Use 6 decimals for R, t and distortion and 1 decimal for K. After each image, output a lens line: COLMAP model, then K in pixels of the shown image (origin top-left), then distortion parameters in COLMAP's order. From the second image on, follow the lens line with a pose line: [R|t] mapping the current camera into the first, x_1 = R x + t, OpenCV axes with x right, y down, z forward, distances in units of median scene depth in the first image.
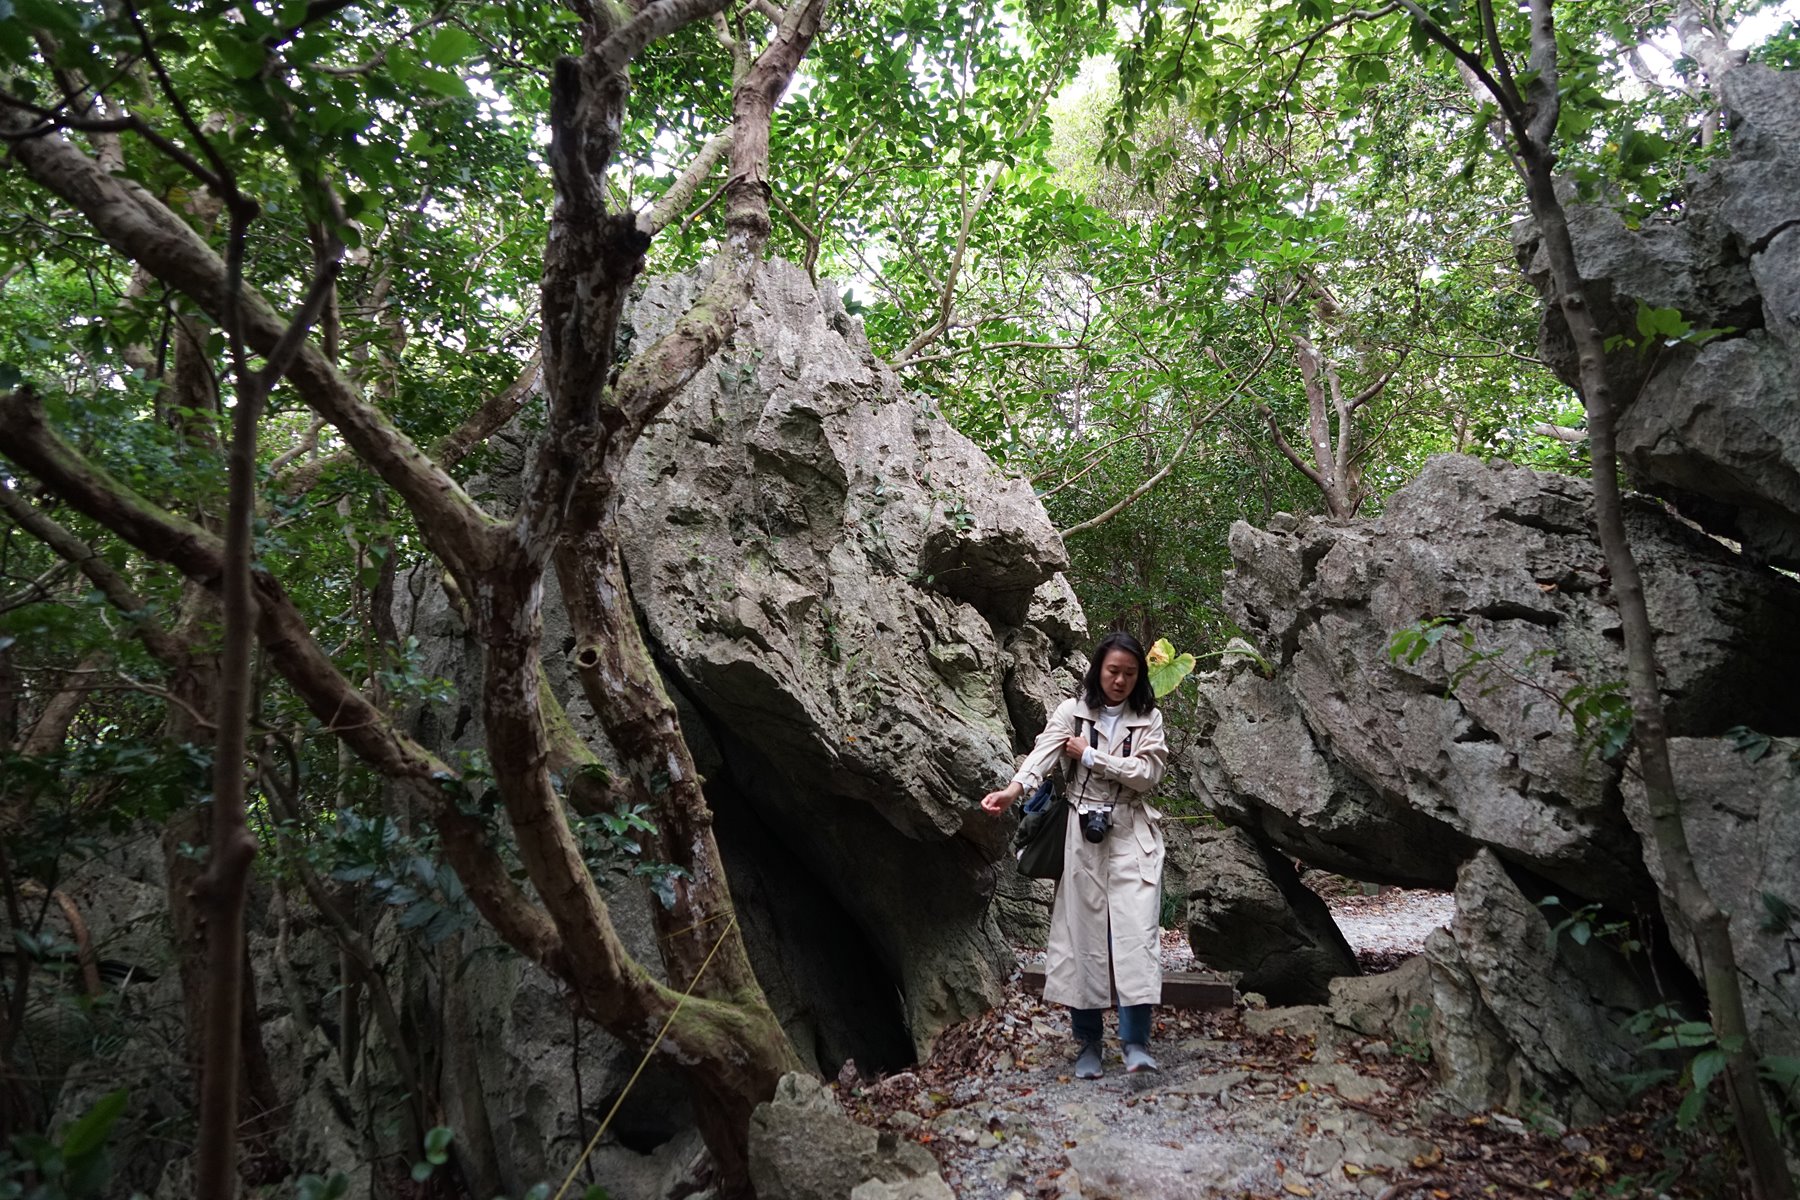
lens RADIAL K [[1184.8, 0, 900.8], [0, 1184.8, 600.5], [0, 0, 1]] dist [-0.038351, 0.022055]
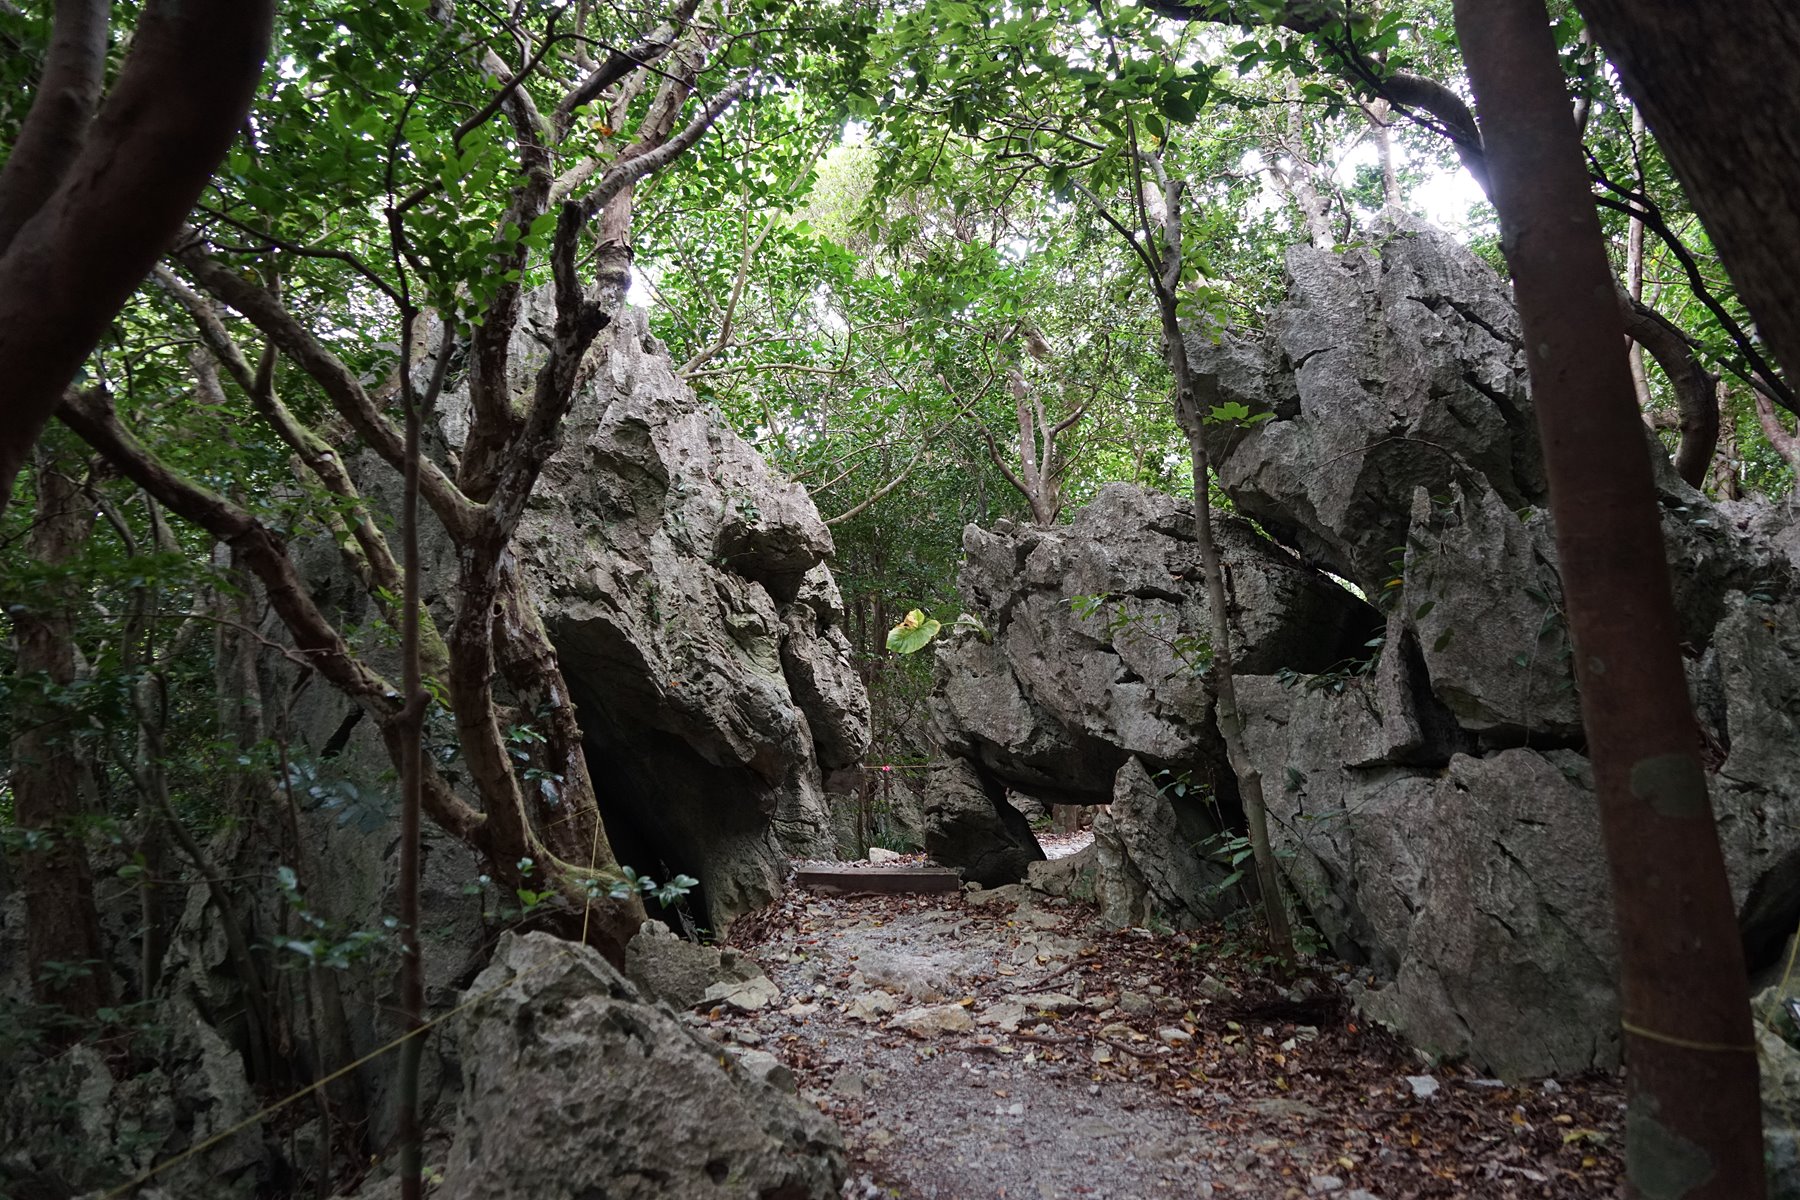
lens RADIAL K [[1184.8, 0, 901.5], [0, 1184.8, 591.1], [0, 0, 1]] dist [-0.038351, 0.022055]
pose [[0.970771, 0.026041, 0.238591, -0.110059], [-0.025453, 0.999661, -0.005546, 0.018623], [-0.238654, -0.000689, 0.971104, -0.287421]]
